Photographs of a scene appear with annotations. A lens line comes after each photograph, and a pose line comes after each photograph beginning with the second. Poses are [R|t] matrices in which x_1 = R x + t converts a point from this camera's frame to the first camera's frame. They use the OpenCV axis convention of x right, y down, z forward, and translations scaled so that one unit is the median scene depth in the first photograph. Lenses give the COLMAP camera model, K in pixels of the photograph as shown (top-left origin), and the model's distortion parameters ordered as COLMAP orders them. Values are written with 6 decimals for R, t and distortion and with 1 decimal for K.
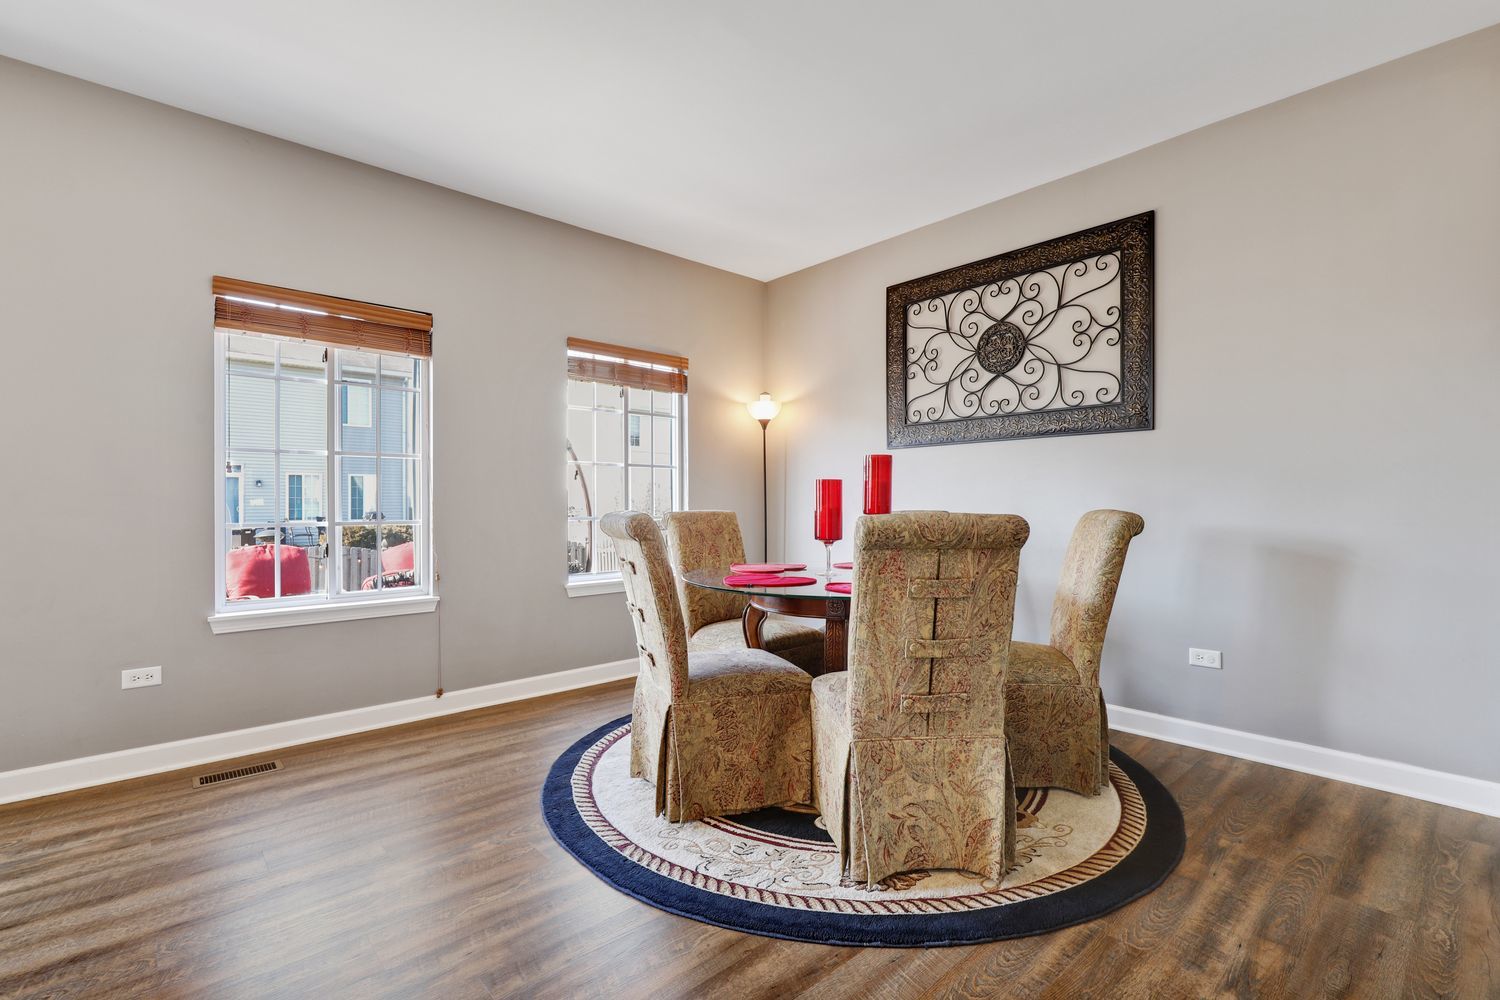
lens RADIAL K [[687.6, 0, 747.3], [0, 687.6, 500.9], [0, 0, 1]] dist [-0.000716, -0.000218]
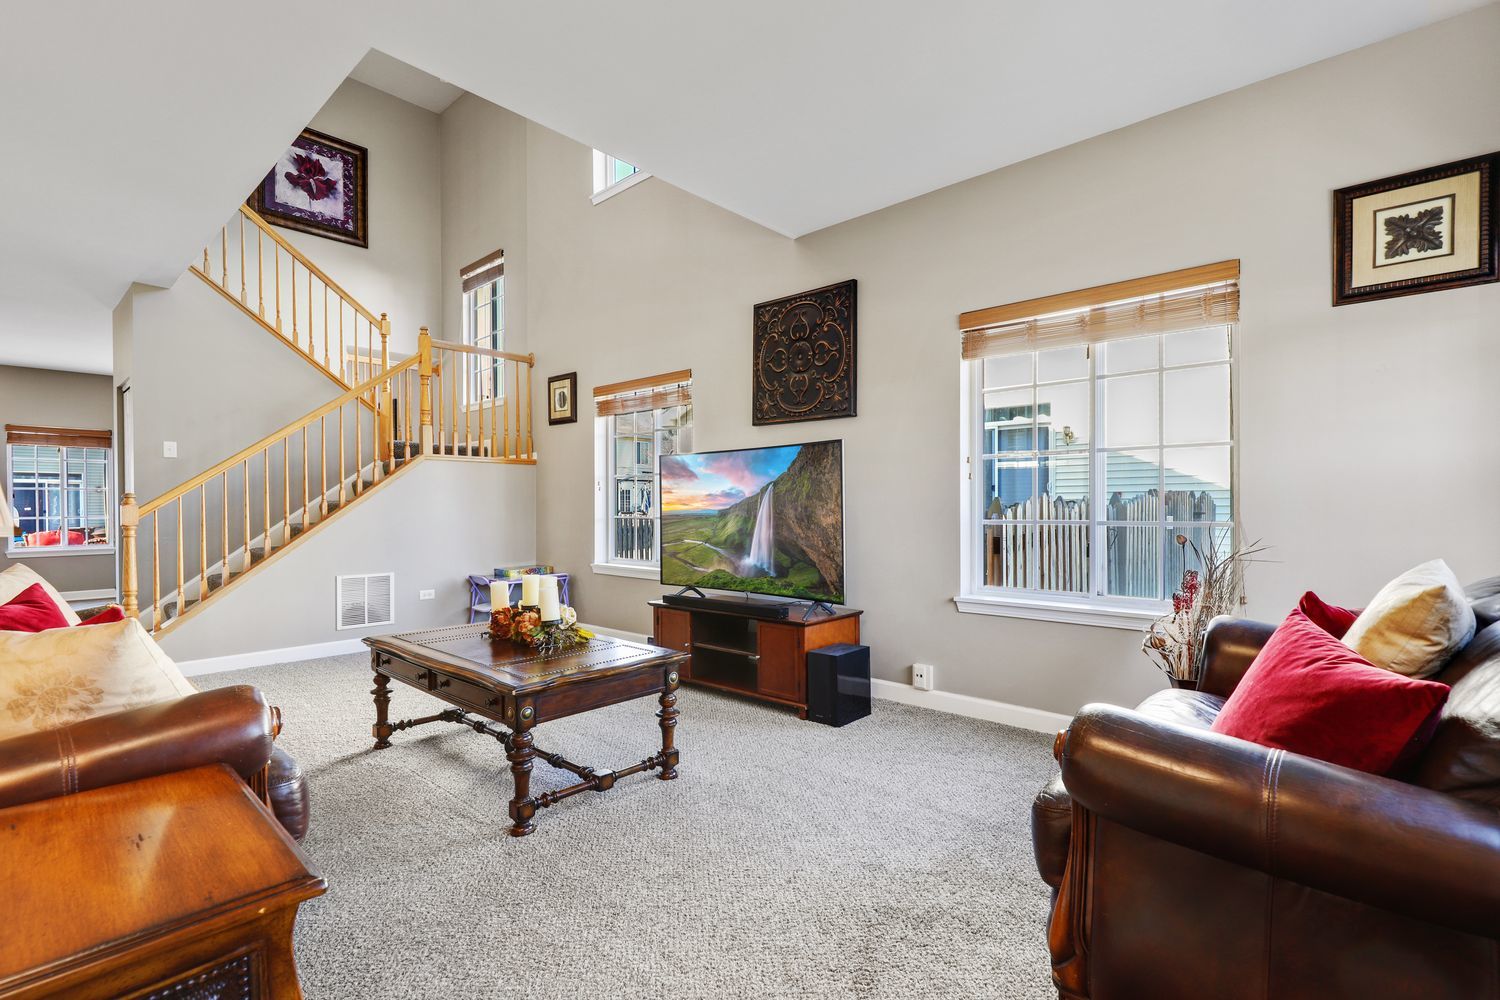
lens RADIAL K [[687.6, 0, 749.2], [0, 687.6, 504.1], [0, 0, 1]] dist [-0.000716, -0.000218]
pose [[0.993422, -0.001776, 0.114501, 1.060169], [0.000730, 0.999958, 0.009171, 0.333709], [-0.114513, -0.009027, 0.993381, -3.068248]]
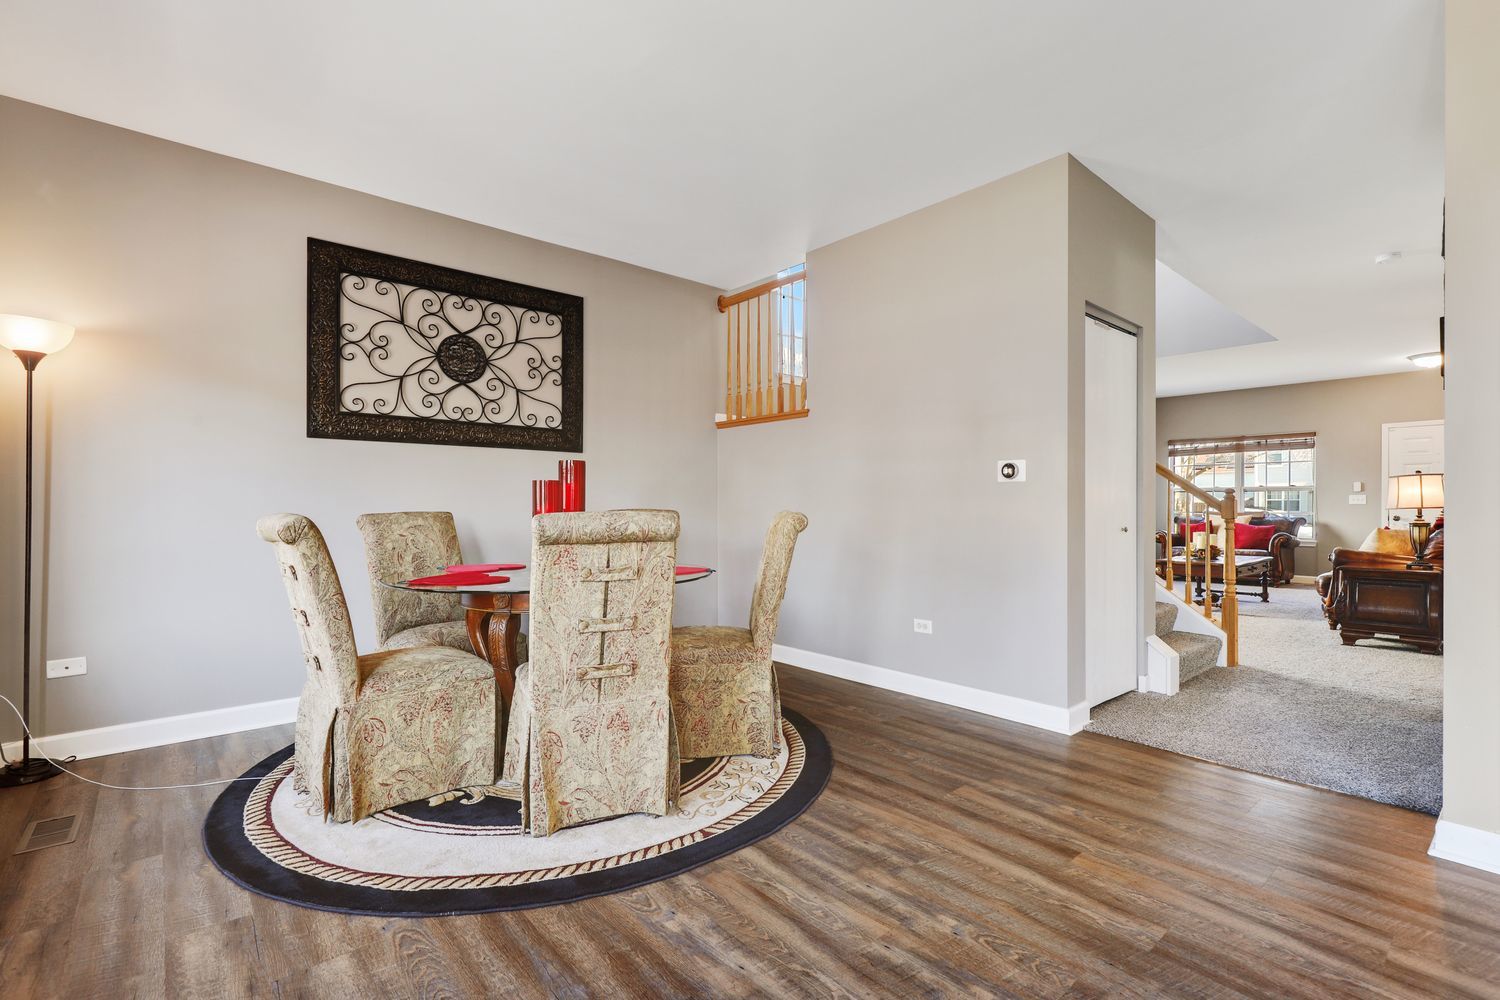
lens RADIAL K [[687.6, 0, 782.7], [0, 687.6, 504.6], [0, 0, 1]] dist [-0.000716, -0.000218]
pose [[-0.021264, 0.000775, 0.999774, -0.726819], [-0.007972, 0.999968, -0.000945, 0.000812], [-0.999742, -0.007990, -0.021257, 0.537337]]
